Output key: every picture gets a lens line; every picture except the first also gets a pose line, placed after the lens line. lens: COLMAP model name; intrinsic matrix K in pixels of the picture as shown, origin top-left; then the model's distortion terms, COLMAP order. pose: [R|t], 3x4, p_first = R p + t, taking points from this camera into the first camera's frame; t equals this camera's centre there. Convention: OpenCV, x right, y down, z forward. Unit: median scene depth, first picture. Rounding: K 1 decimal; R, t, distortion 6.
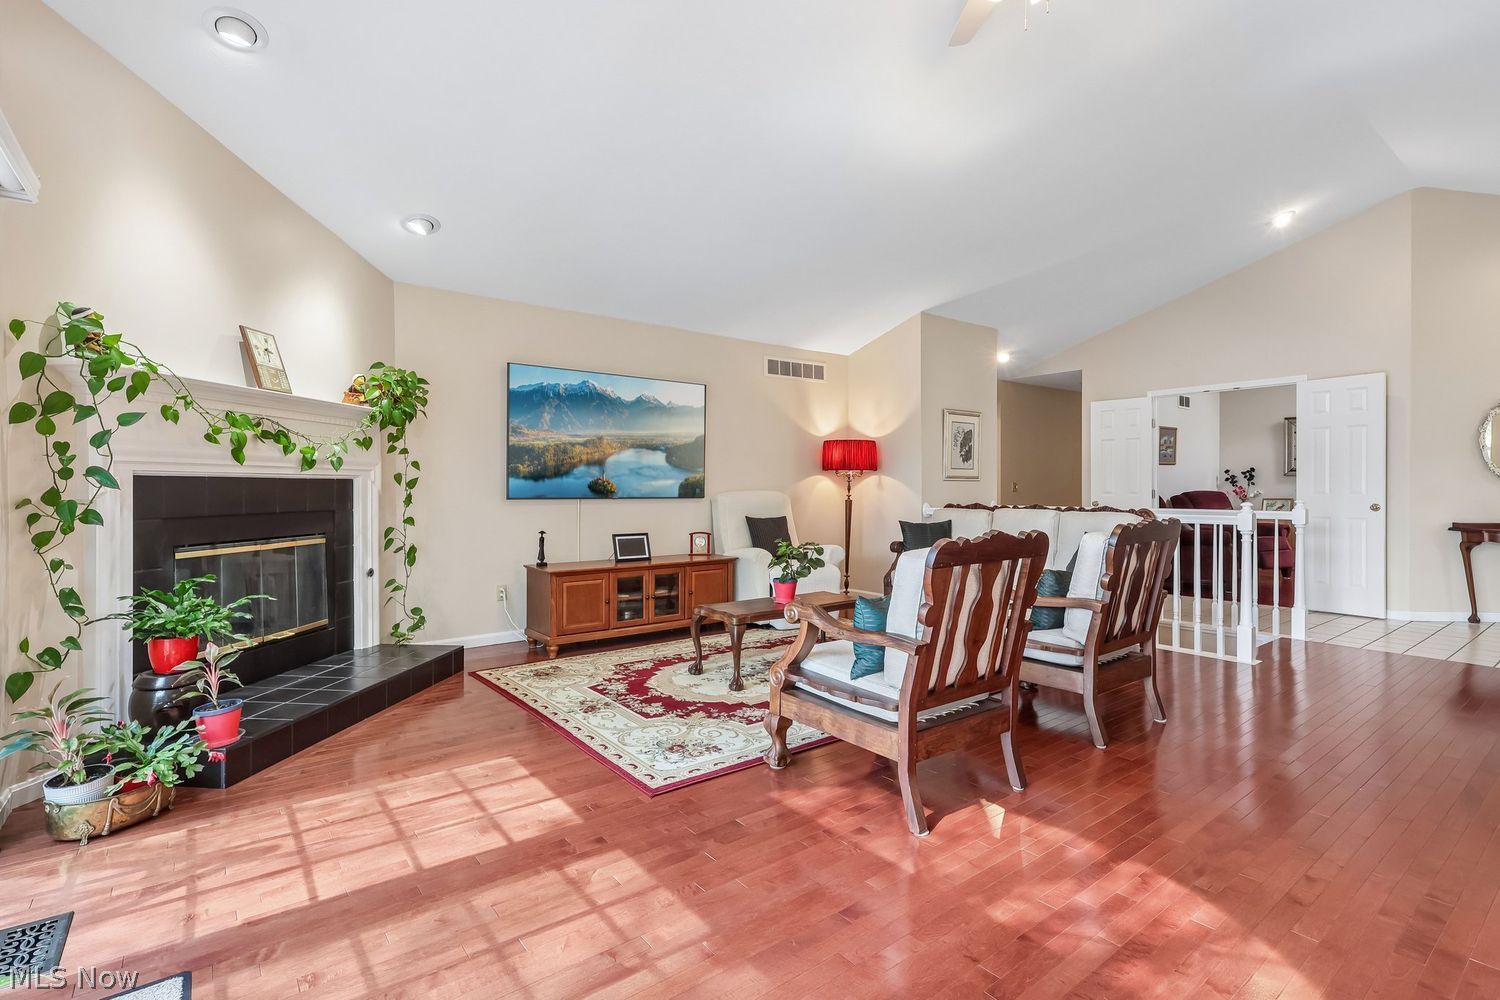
lens RADIAL K [[702.8, 0, 741.3], [0, 702.8, 489.2], [0, 0, 1]] dist [0.003949, 0.000363]
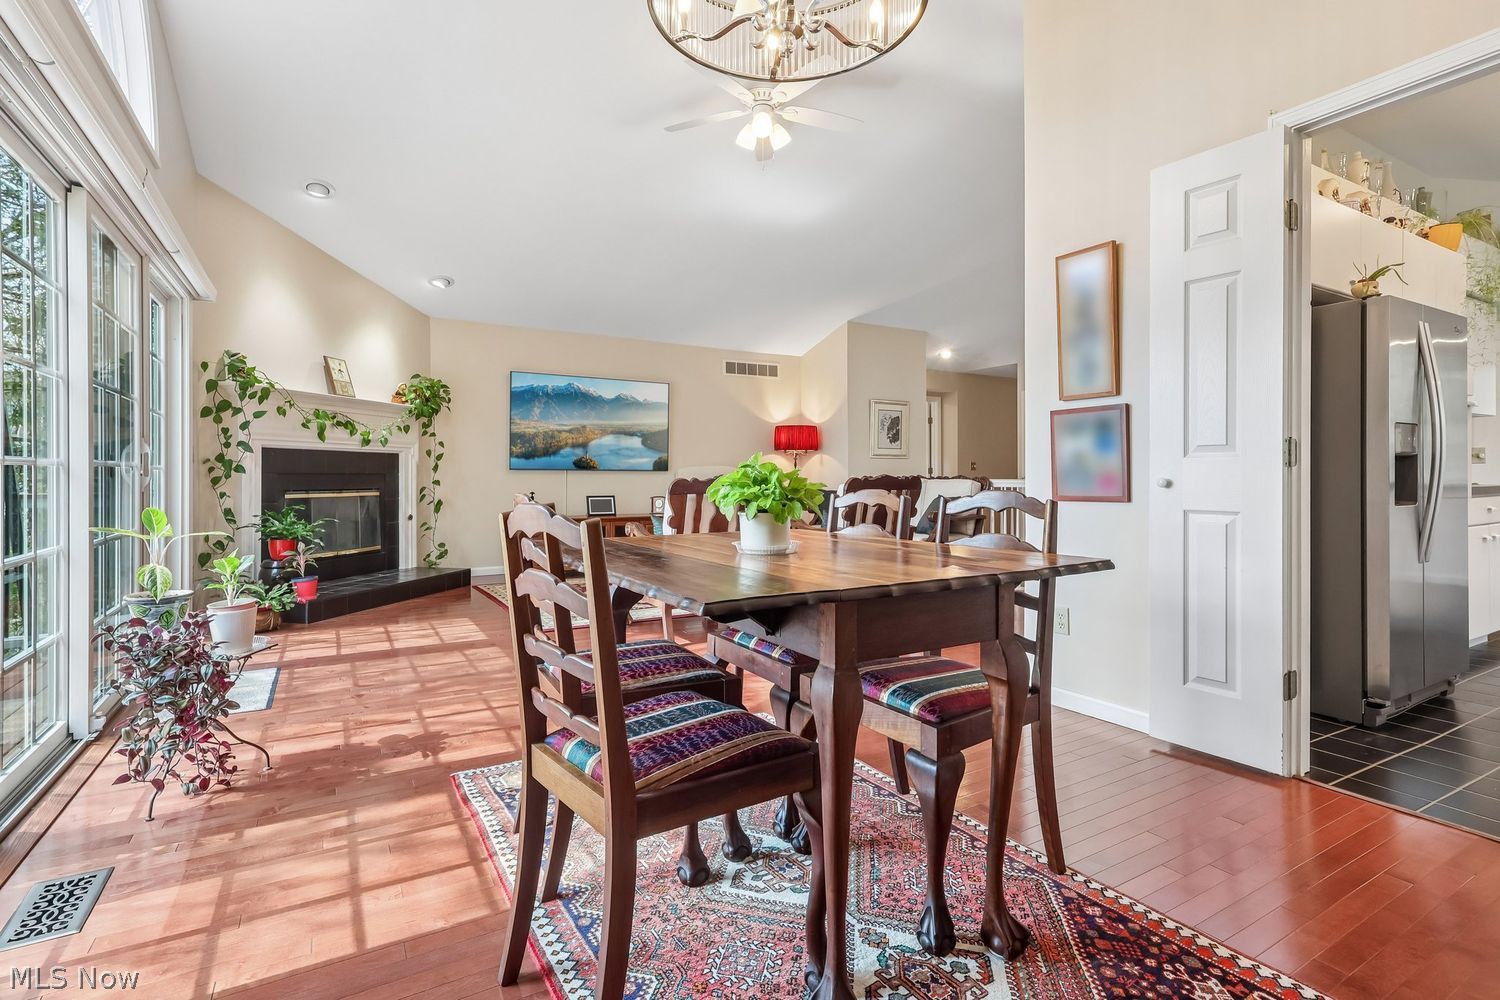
lens RADIAL K [[710.8, 0, 747.7], [0, 710.8, 476.5], [0, 0, 1]] dist [0.001116, 0.000279]
pose [[0.992142, 0.000410, -0.125119, 0.422805], [-0.000981, 0.999989, -0.004503, 0.046443], [0.125116, 0.004590, 0.992132, -0.456617]]
